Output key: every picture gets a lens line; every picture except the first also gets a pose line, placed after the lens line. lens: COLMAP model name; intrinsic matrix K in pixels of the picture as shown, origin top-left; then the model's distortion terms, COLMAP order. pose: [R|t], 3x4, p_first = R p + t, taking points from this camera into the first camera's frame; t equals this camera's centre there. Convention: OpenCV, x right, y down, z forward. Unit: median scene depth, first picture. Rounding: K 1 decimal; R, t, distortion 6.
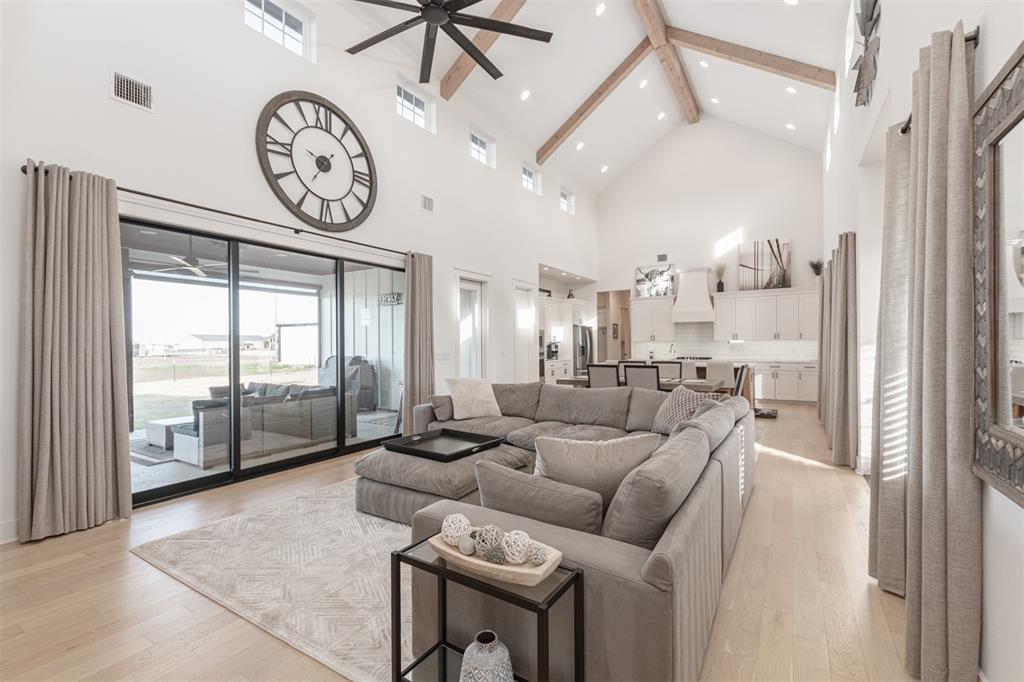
lens RADIAL K [[455.4, 0, 510.4], [0, 455.4, 344.0], [0, 0, 1]] dist [0.006725, -0.003294]
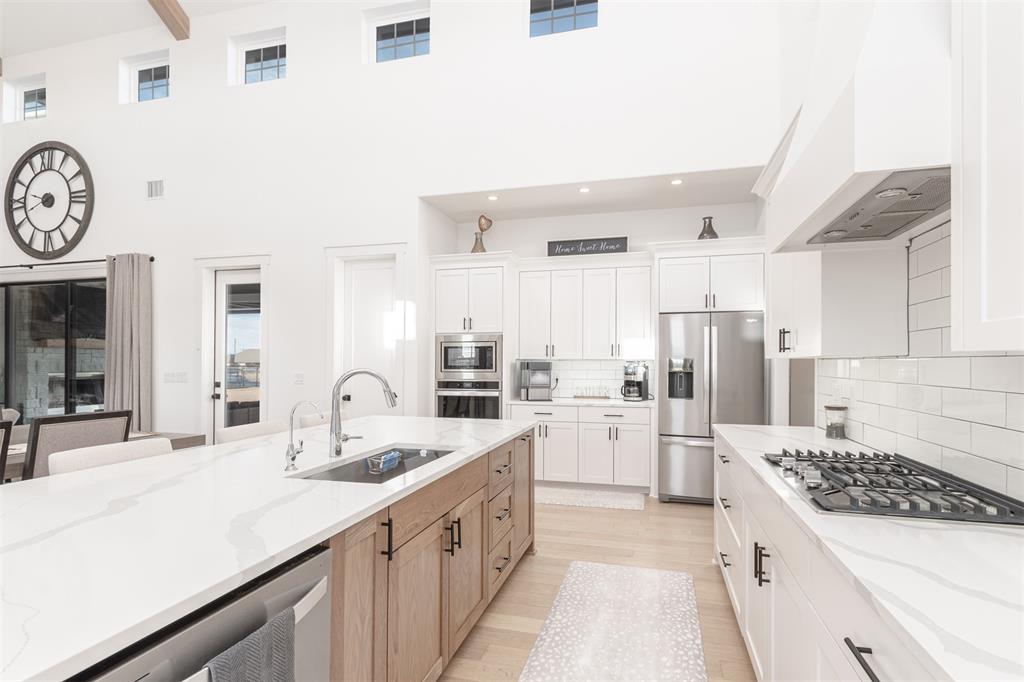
lens RADIAL K [[455.4, 0, 542.7], [0, 455.4, 360.8], [0, 0, 1]] dist [0.006725, -0.003294]
pose [[0.317367, 0.005204, -0.948288, 0.522915], [-0.004724, 0.999981, 0.003907, -0.004818], [0.948291, 0.003240, 0.317386, 0.899566]]
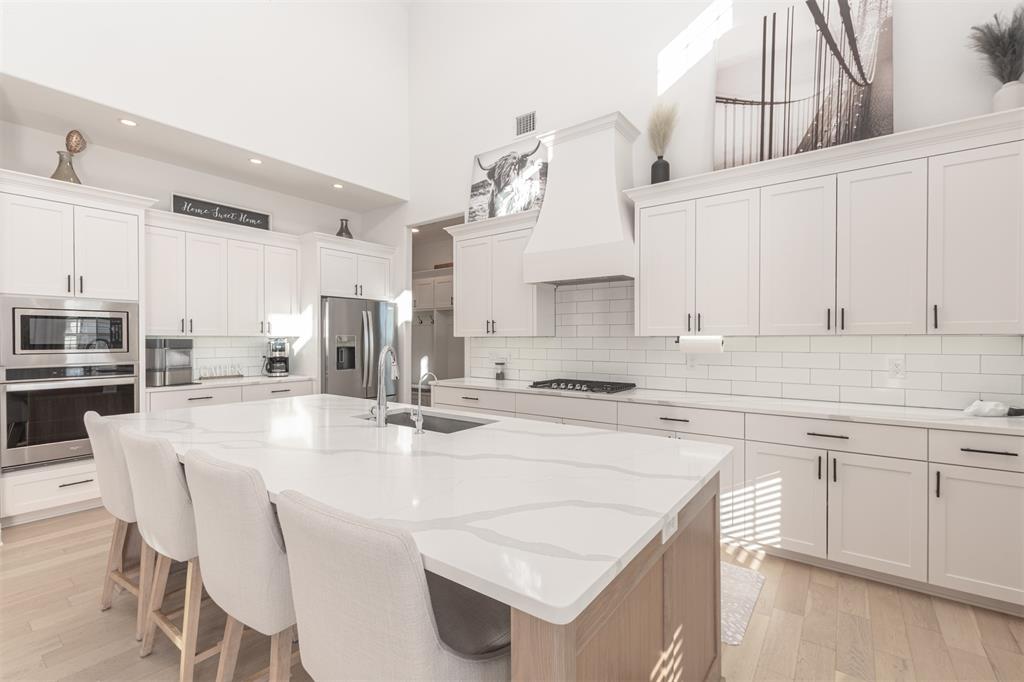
lens RADIAL K [[455.4, 0, 504.8], [0, 455.4, 343.1], [0, 0, 1]] dist [0.006725, -0.003294]
pose [[0.995883, 0.009050, -0.090192, 0.391970], [-0.008491, 0.999942, 0.006580, -0.003194], [0.090247, -0.005787, 0.995903, 0.676916]]
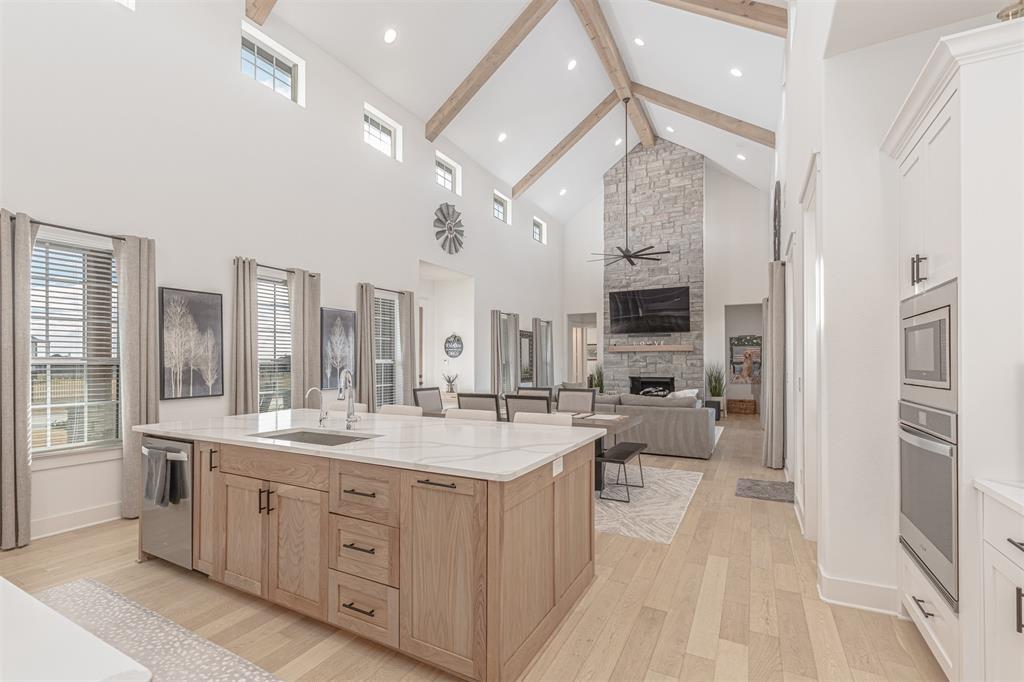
lens RADIAL K [[455.4, 0, 484.3], [0, 455.4, 362.4], [0, 0, 1]] dist [0.006725, -0.003294]
pose [[-0.998601, 0.010653, -0.051792, 0.257701], [0.010684, 0.999943, -0.000325, -0.003618], [0.051785, -0.000878, -0.998658, 1.183882]]
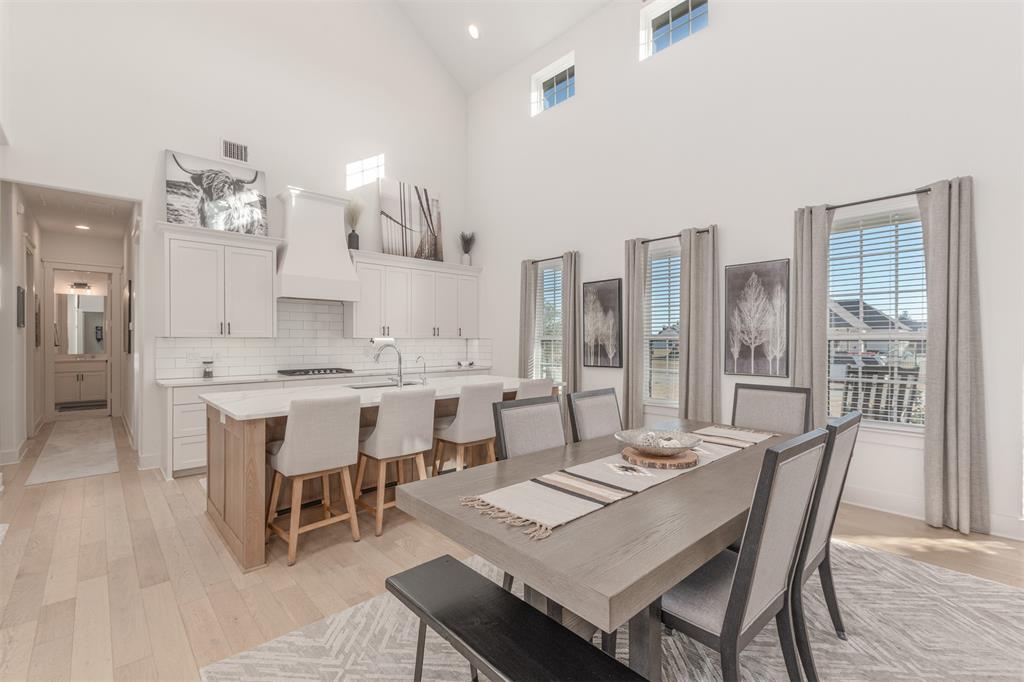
lens RADIAL K [[455.4, 0, 515.9], [0, 455.4, 339.3], [0, 0, 1]] dist [0.006725, -0.003294]
pose [[0.236795, 0.010596, 0.971502, -0.039062], [-0.002234, 0.999944, -0.010361, 0.000025], [-0.971557, 0.000283, 0.236805, 0.697467]]
